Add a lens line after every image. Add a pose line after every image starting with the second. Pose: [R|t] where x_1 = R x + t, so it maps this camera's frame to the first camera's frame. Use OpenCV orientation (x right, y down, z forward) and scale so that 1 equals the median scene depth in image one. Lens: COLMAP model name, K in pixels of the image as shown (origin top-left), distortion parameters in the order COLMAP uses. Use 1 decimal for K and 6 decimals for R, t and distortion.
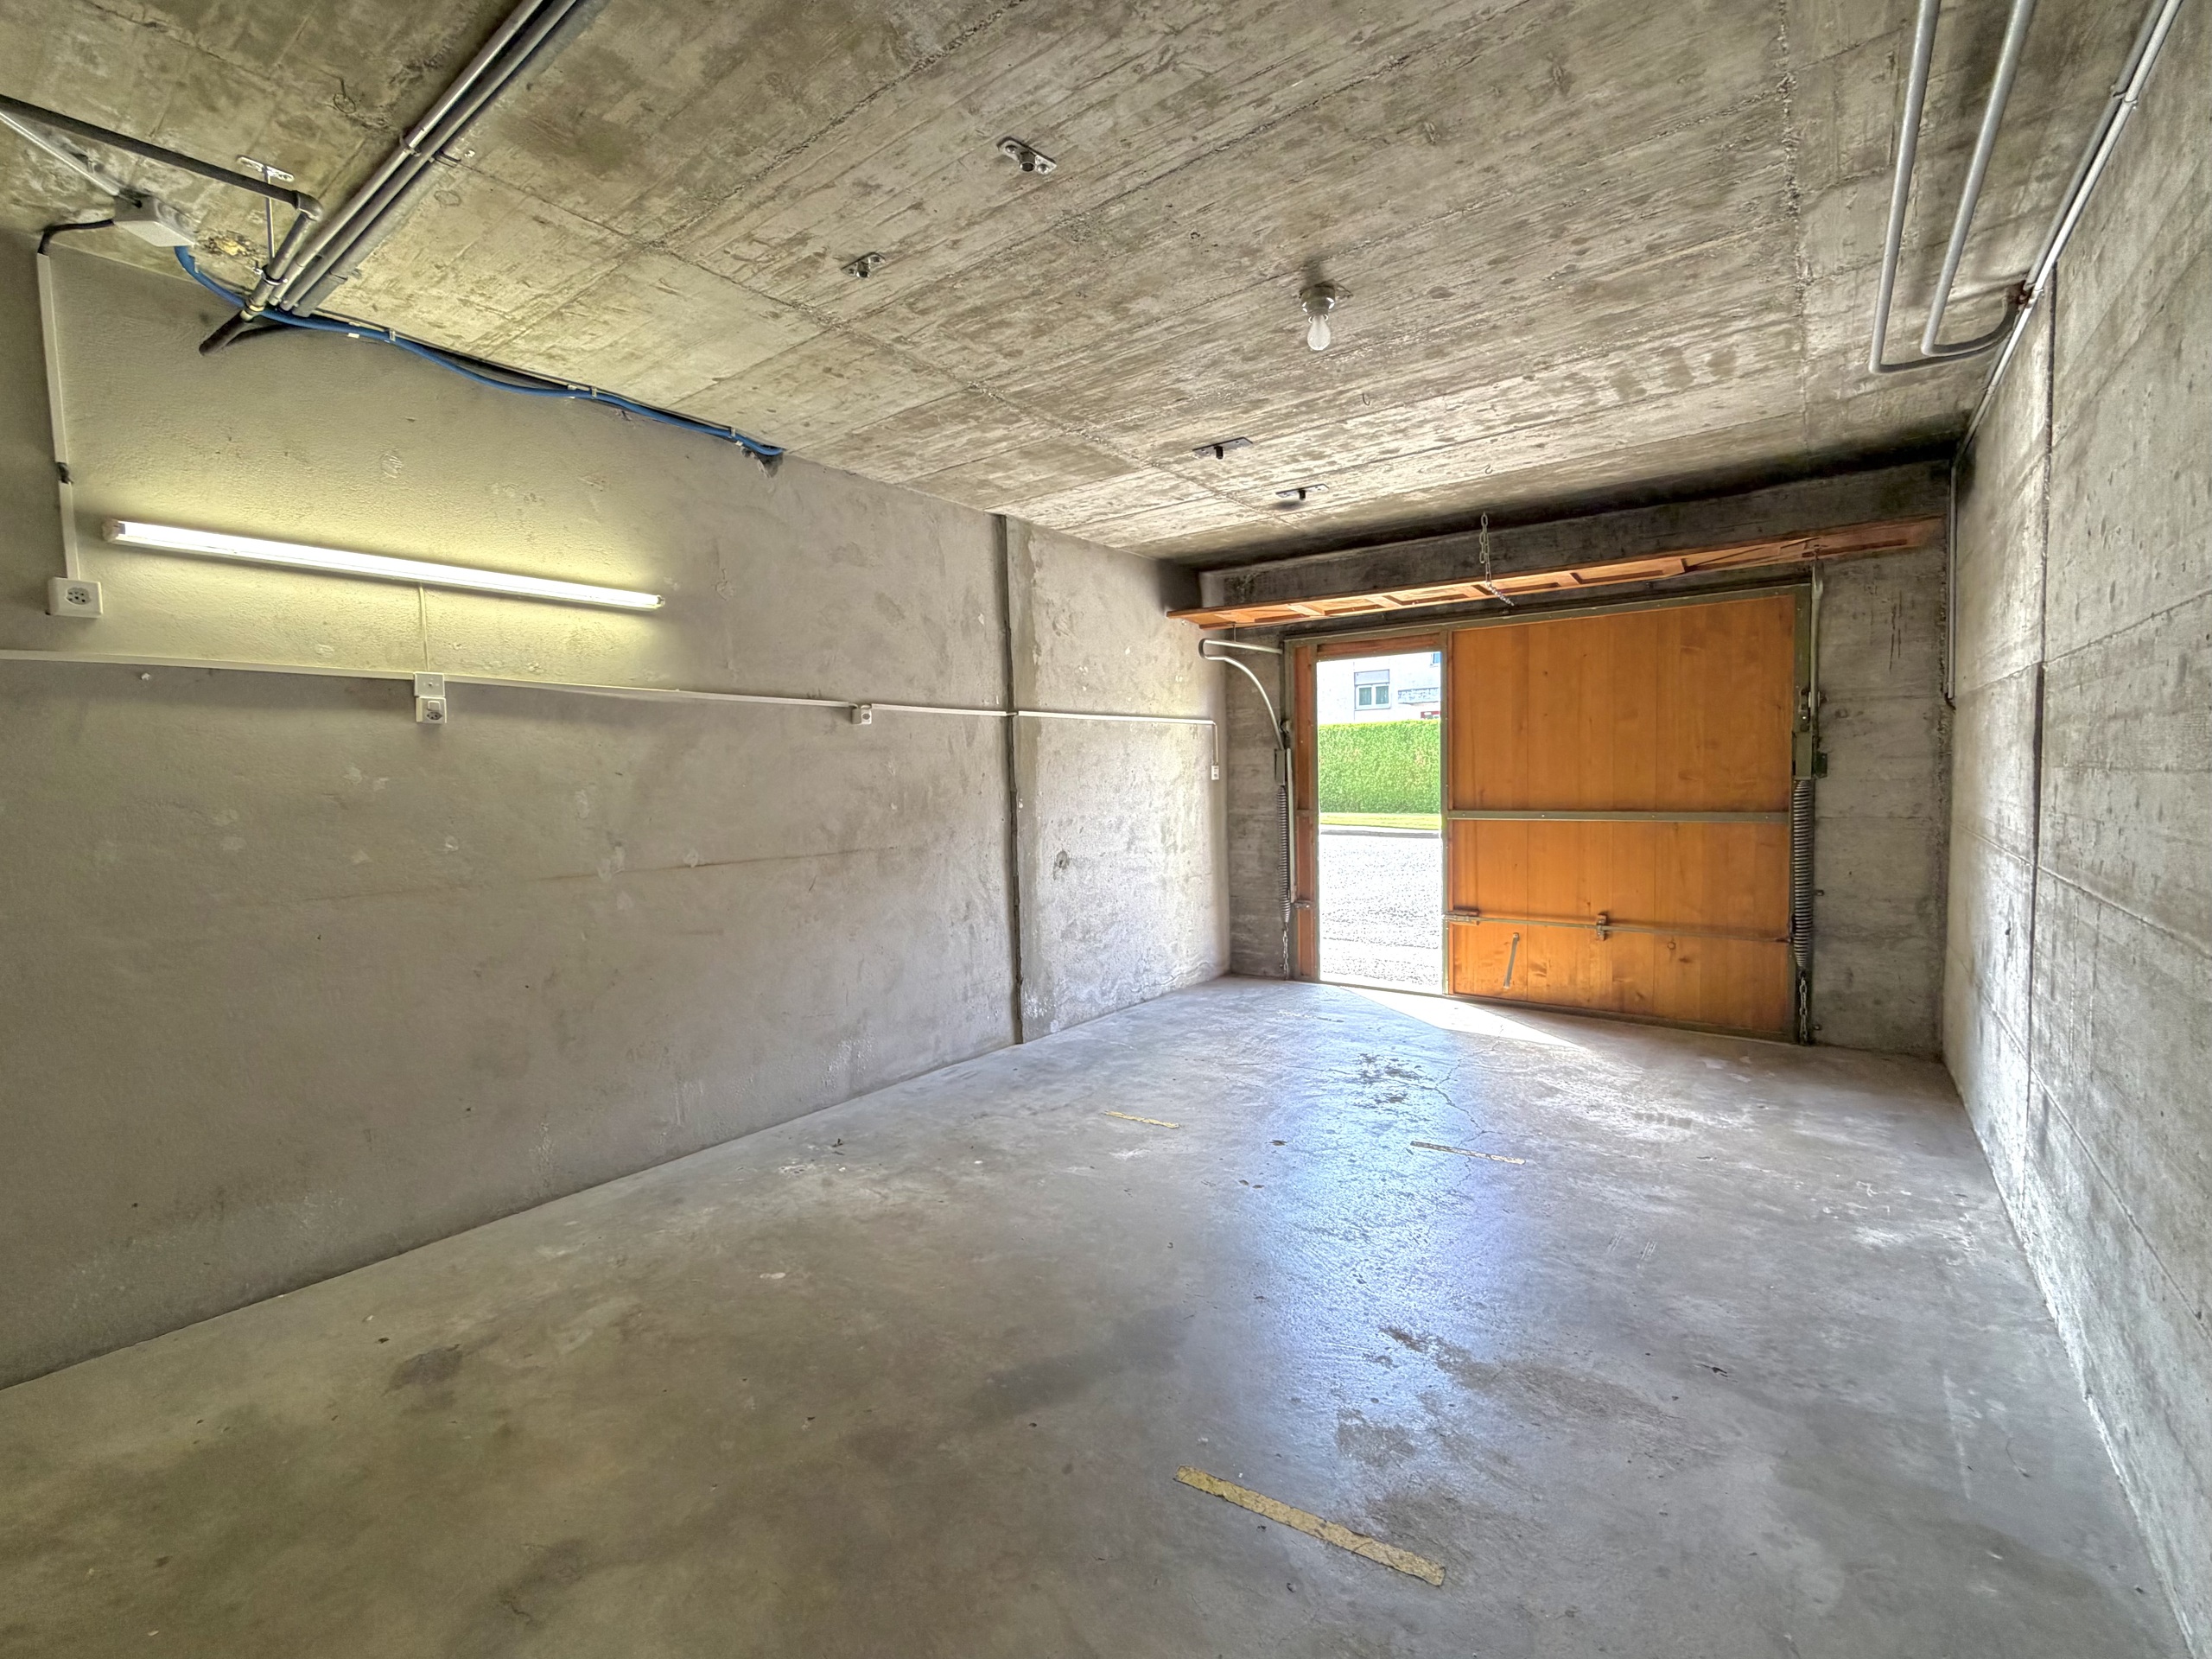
lens RADIAL K [[948.6, 0, 1098.3], [0, 948.6, 830.9], [0, 0, 1]] dist [0.002472, 0.000092]
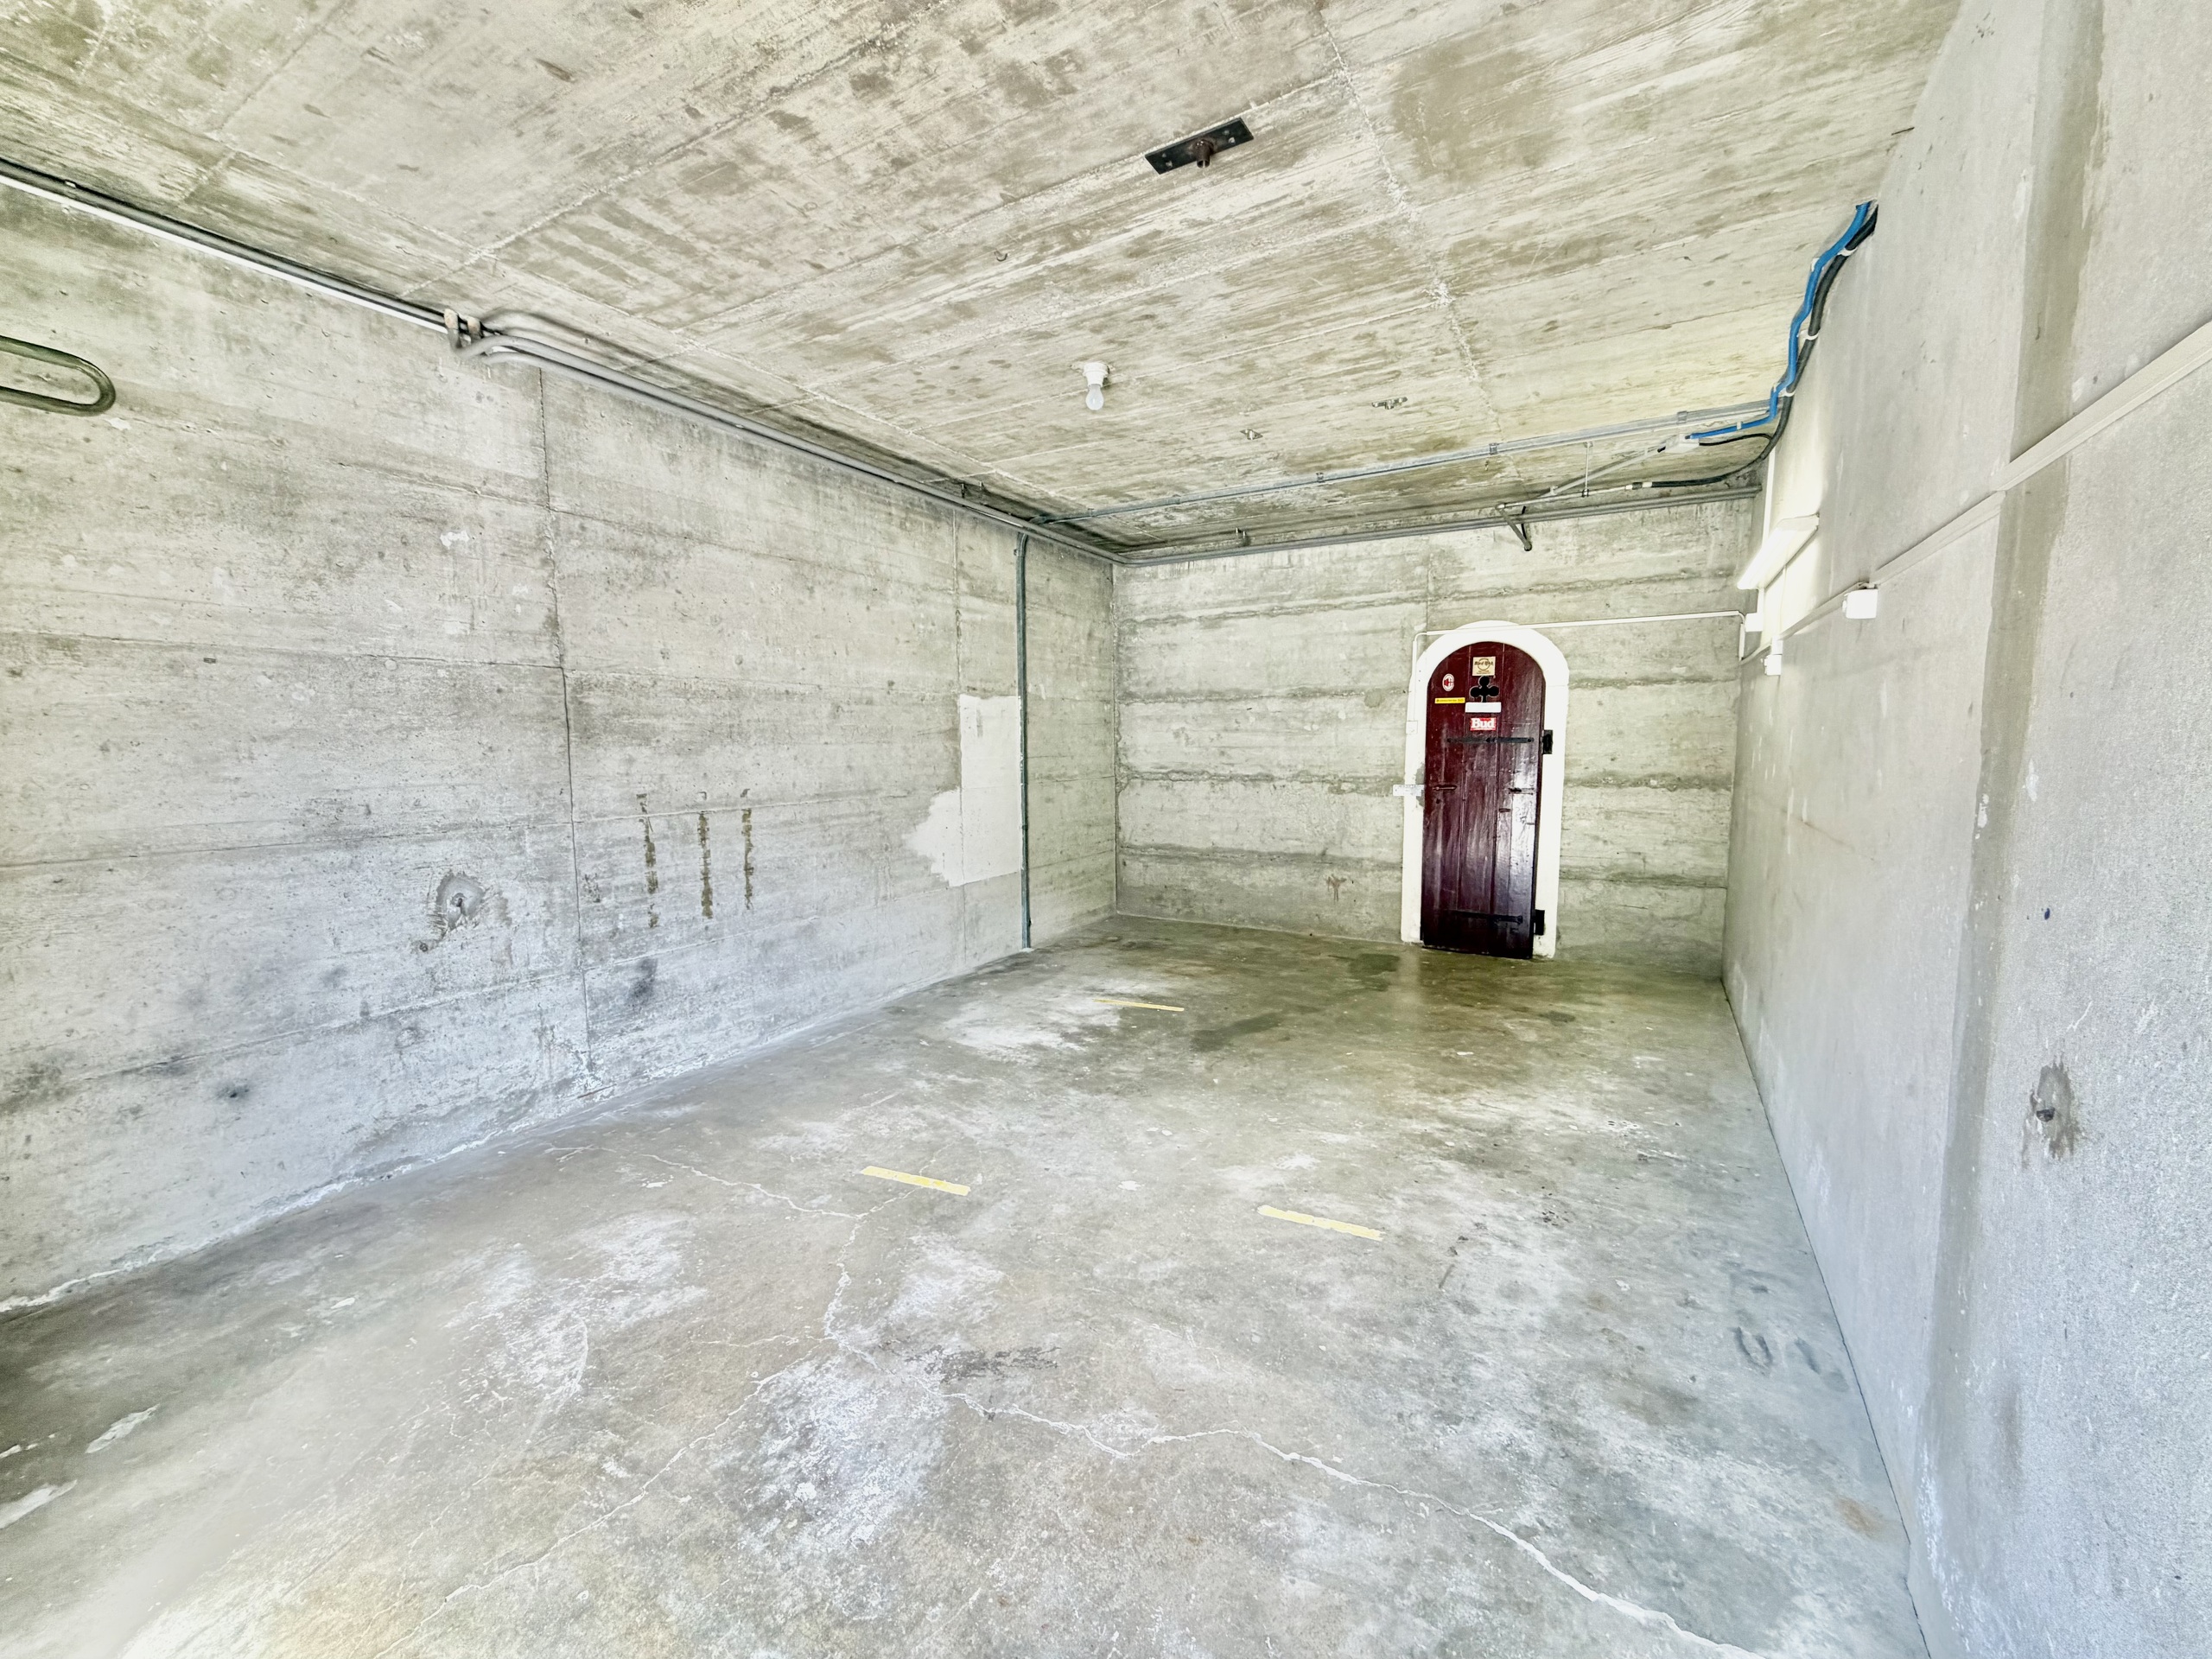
lens RADIAL K [[890.5, 0, 1103.7], [0, 890.5, 834.6], [0, 0, 1]] dist [0.001562, 0.001252]
pose [[-0.992953, 0.043897, -0.110082, 0.308131], [0.024995, 0.985547, 0.167545, -0.108806], [0.115846, 0.163613, -0.979699, 1.850984]]
